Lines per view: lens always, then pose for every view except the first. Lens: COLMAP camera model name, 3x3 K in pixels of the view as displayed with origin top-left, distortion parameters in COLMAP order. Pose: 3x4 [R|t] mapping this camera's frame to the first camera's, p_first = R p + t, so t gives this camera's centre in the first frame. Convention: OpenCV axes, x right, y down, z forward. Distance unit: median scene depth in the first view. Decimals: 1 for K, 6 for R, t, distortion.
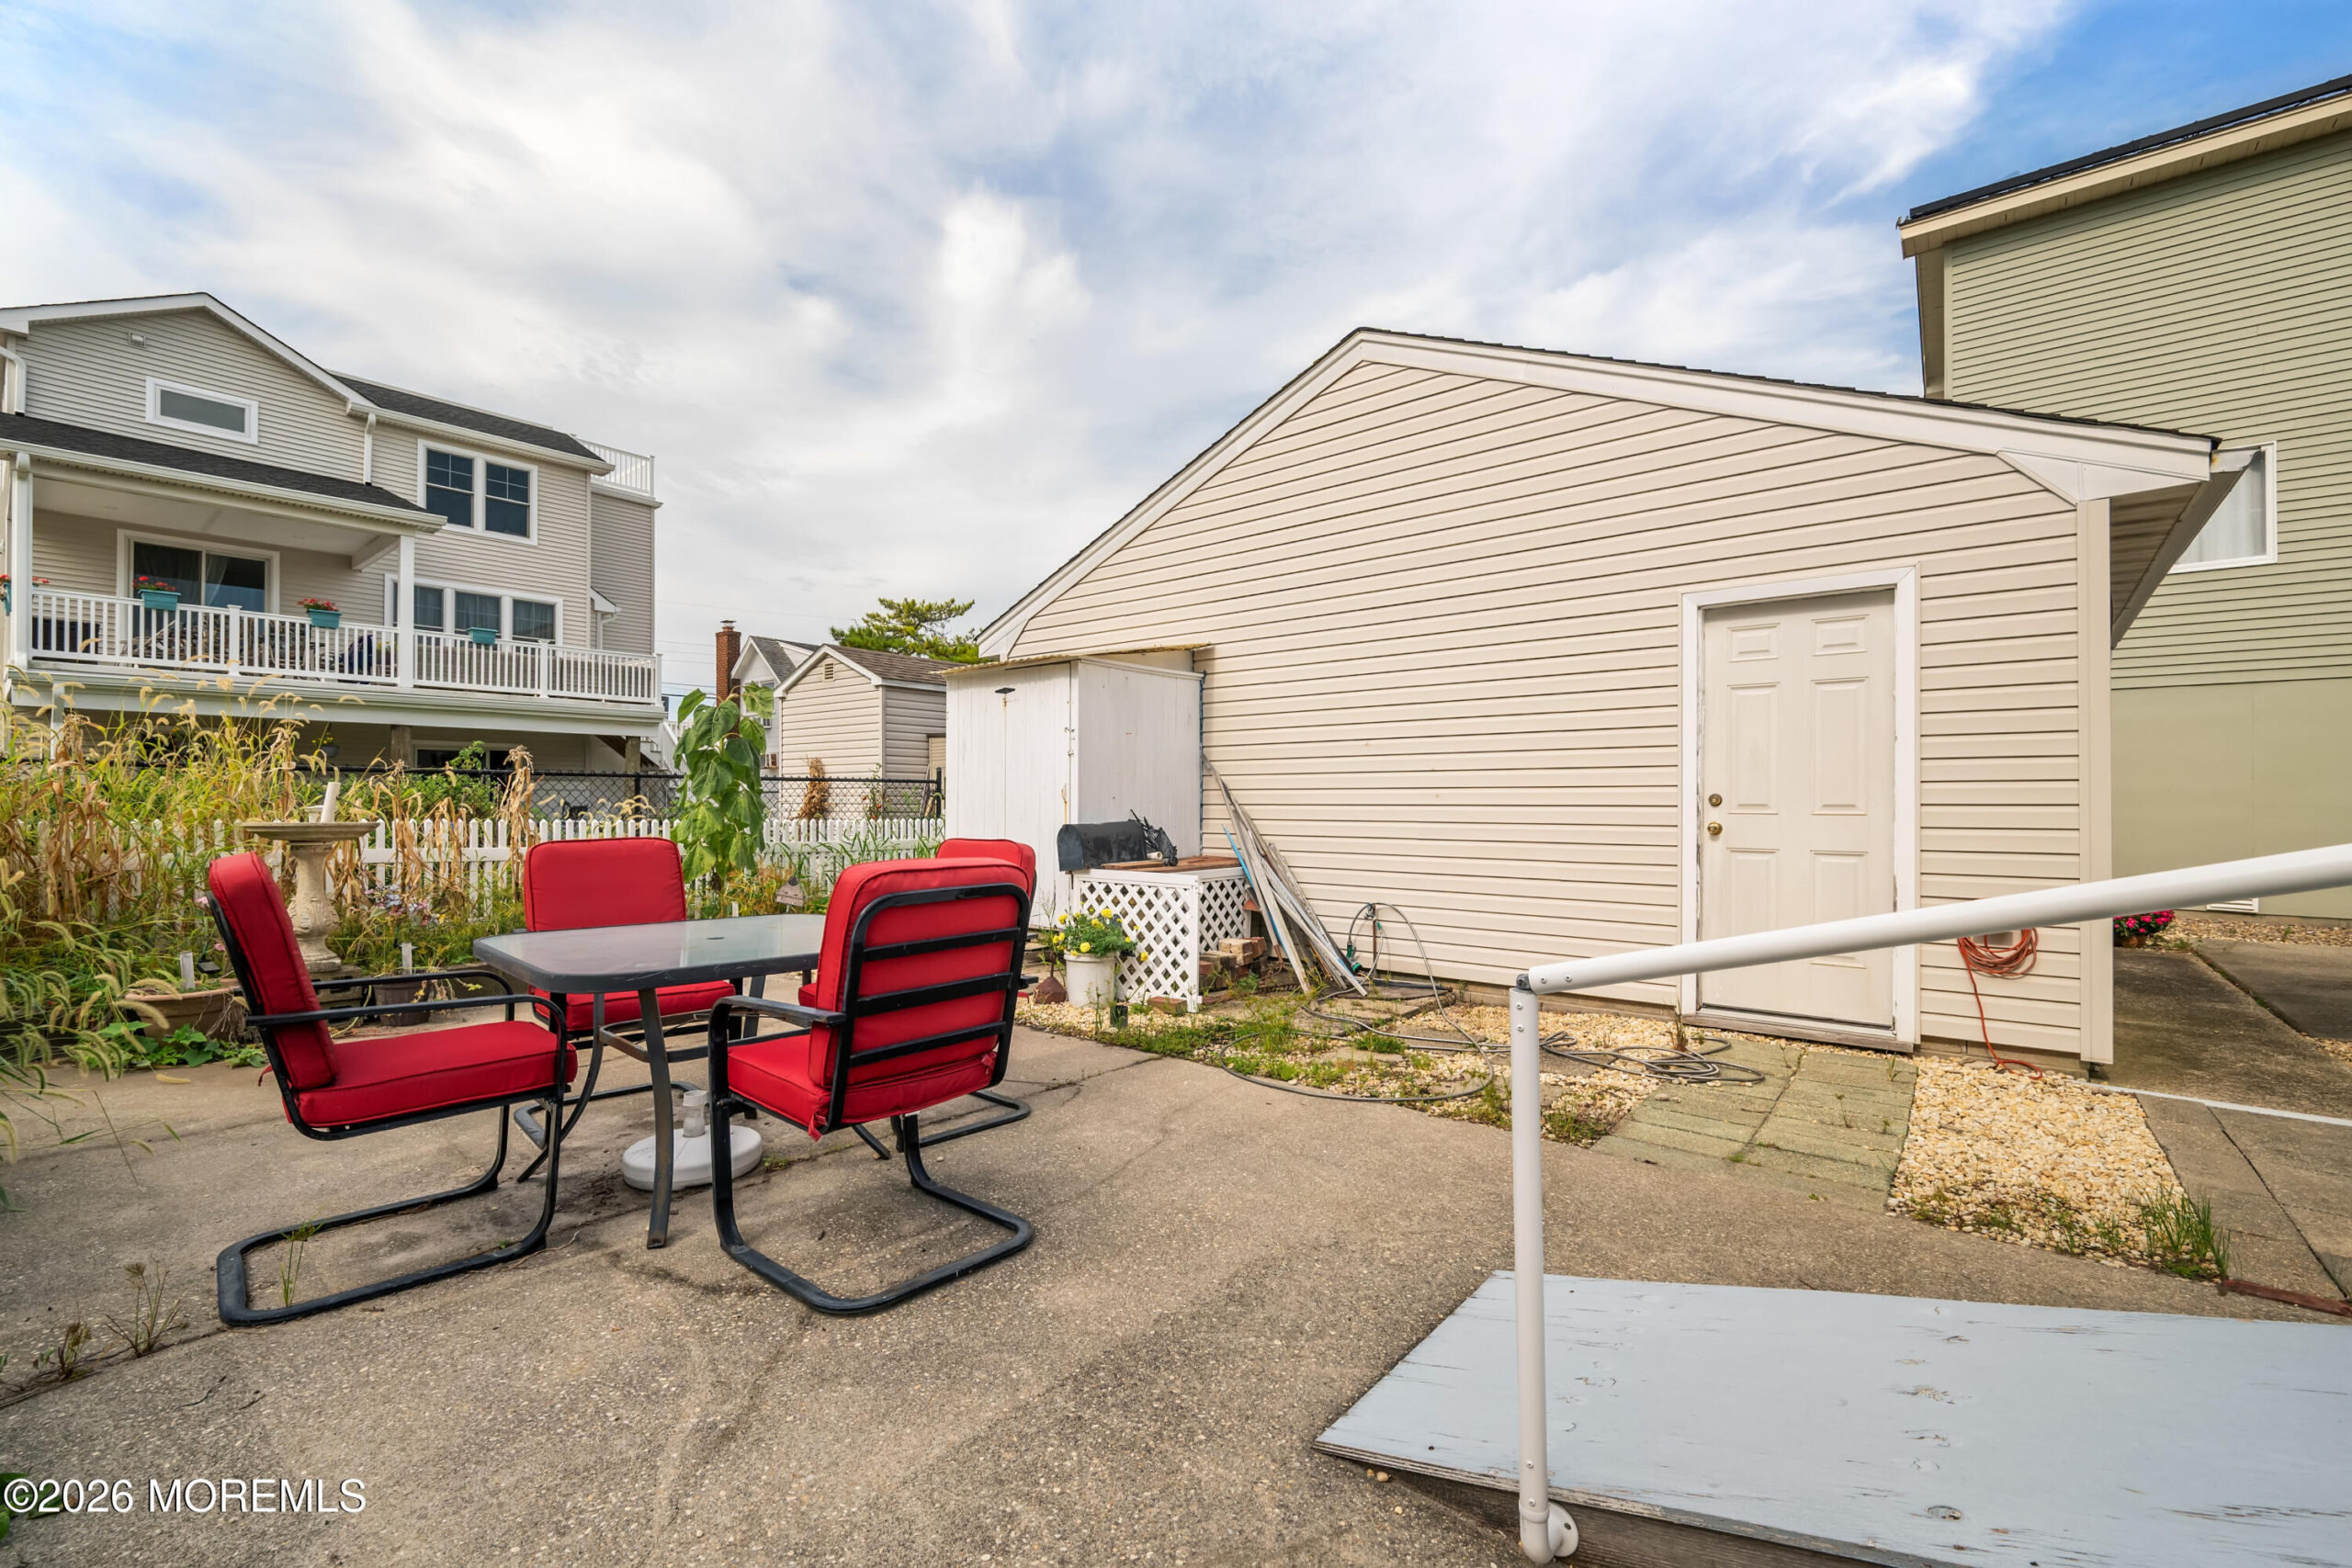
lens RADIAL K [[1004.8, 0, 1182.0], [0, 1004.8, 786.2], [0, 0, 1]] dist [-0.000881, -0.000418]
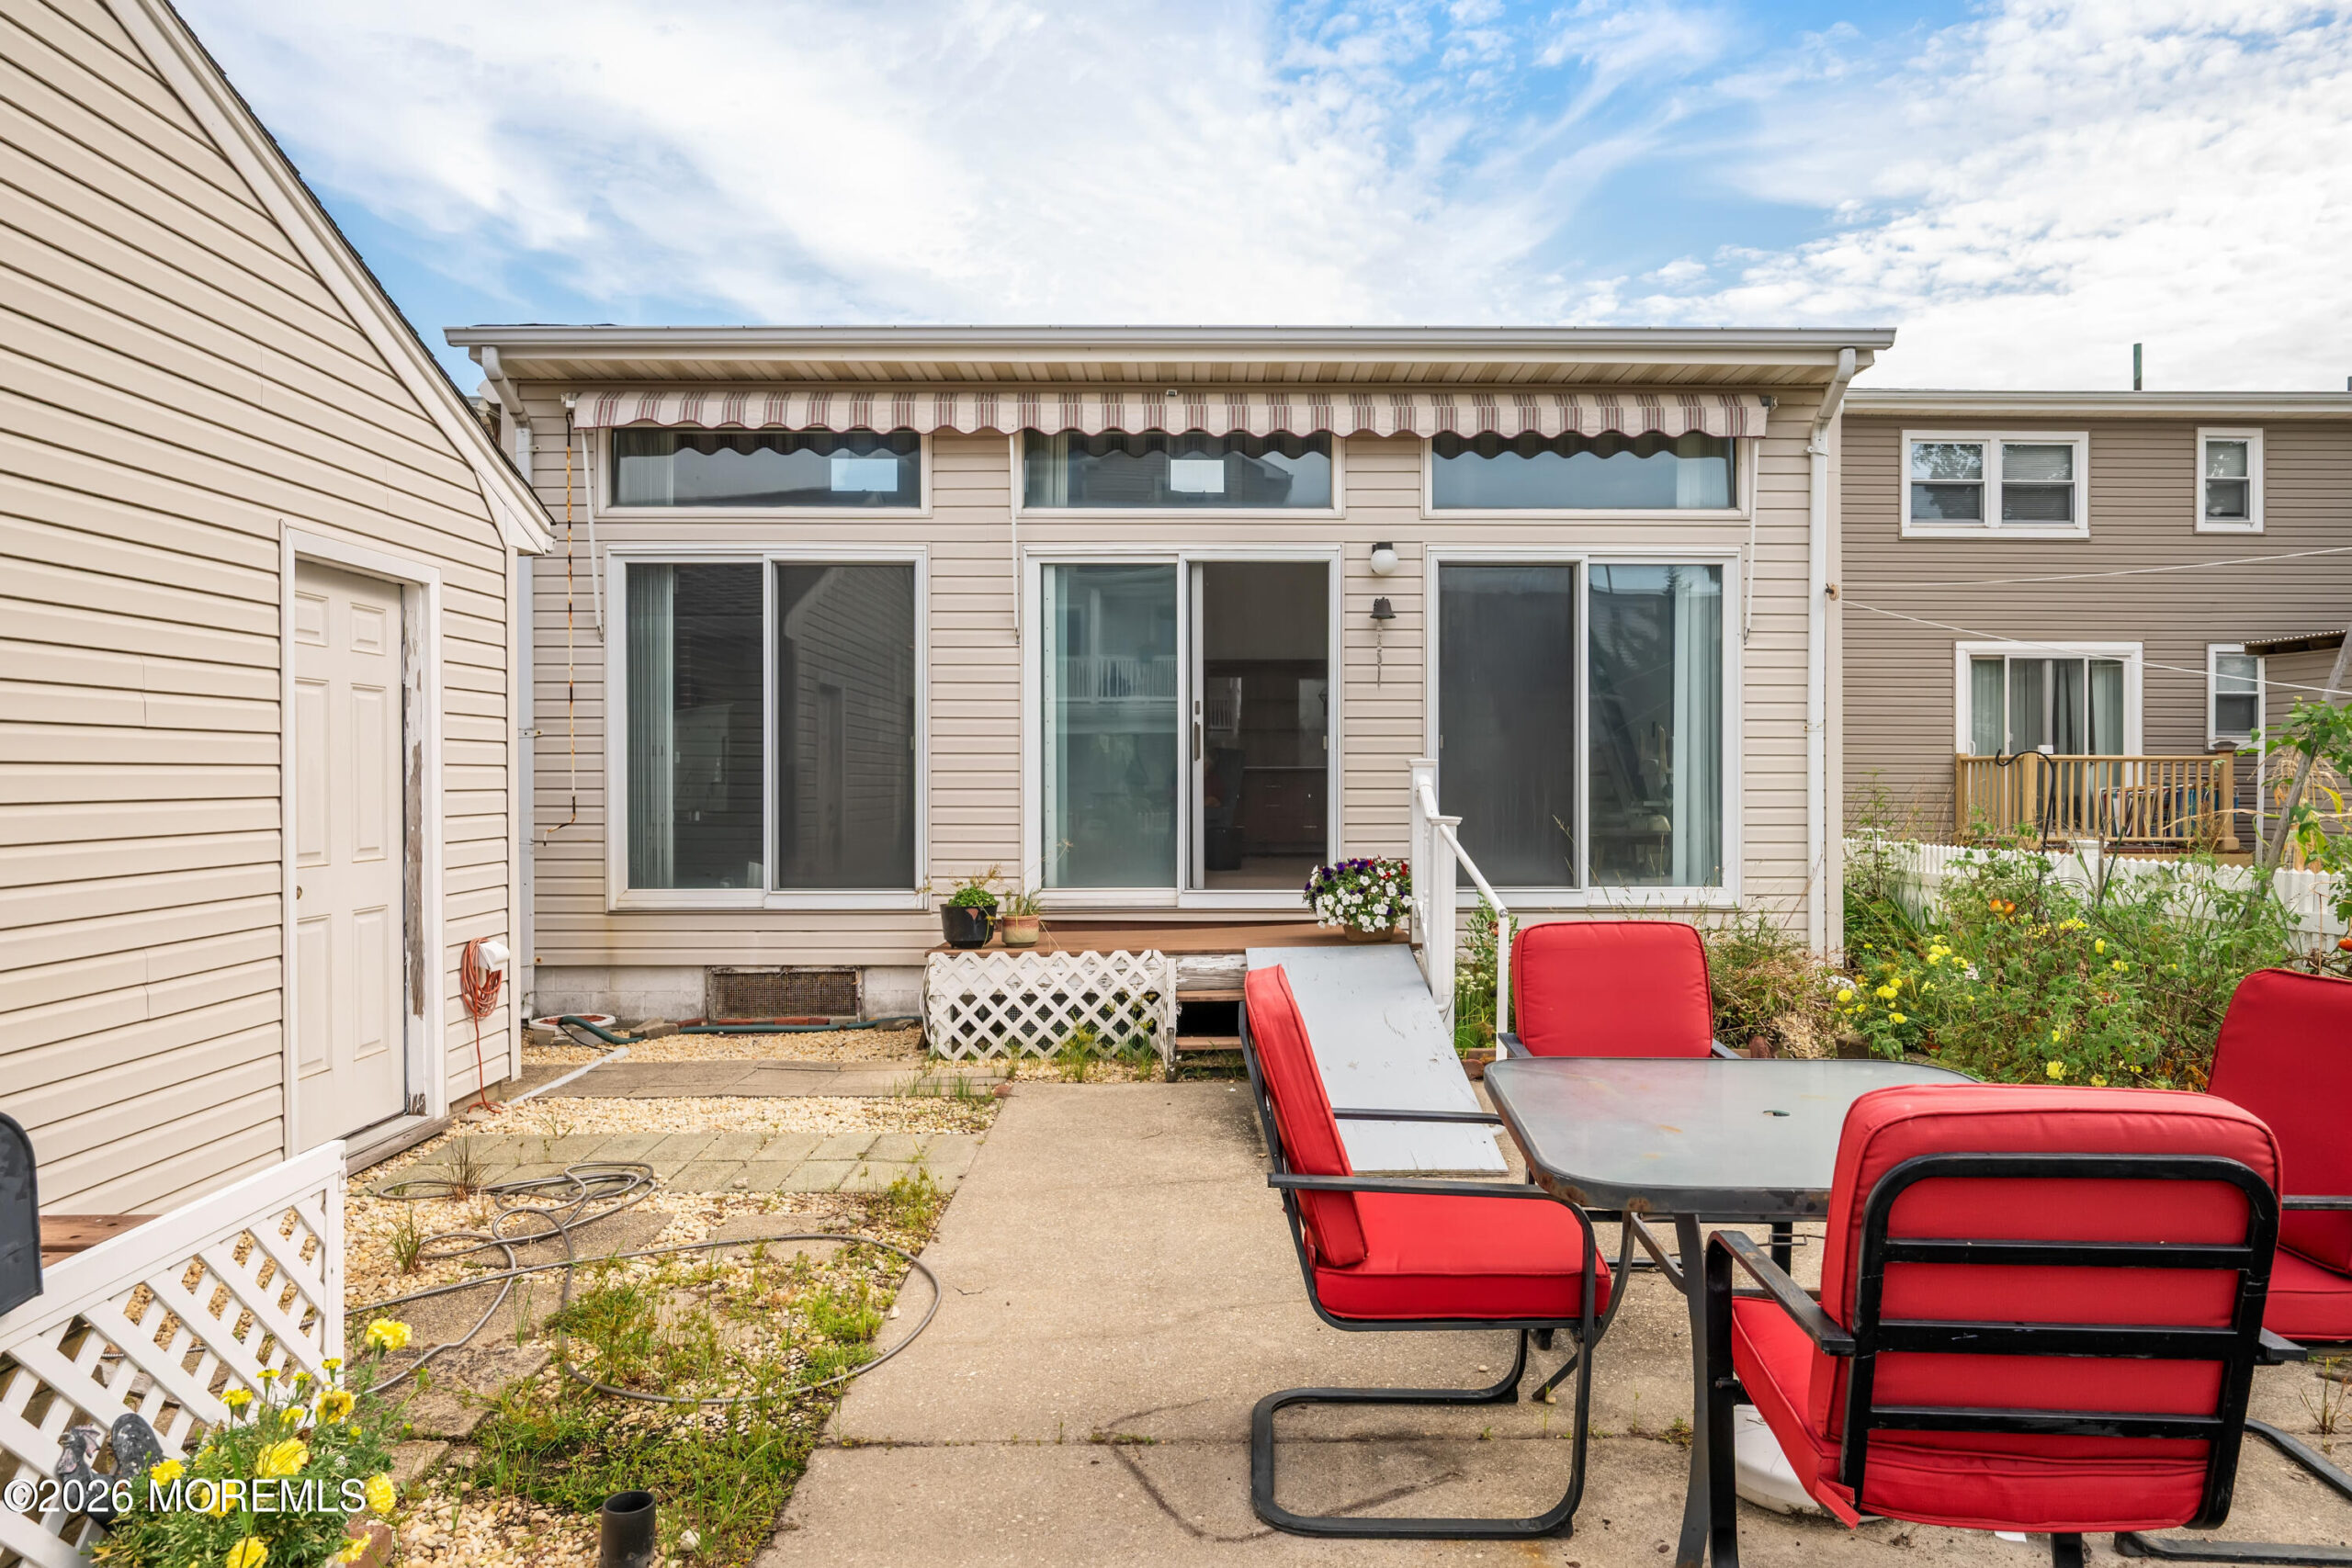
lens RADIAL K [[1454.3, 0, 1172.2], [0, 1454.3, 781.1], [0, 0, 1]] dist [-0.003319, -0.000157]
pose [[-0.632802, -0.006419, 0.774287, -0.607409], [-0.009479, 0.999955, 0.000542, -0.039639], [-0.774256, -0.006996, -0.632834, 1.230546]]
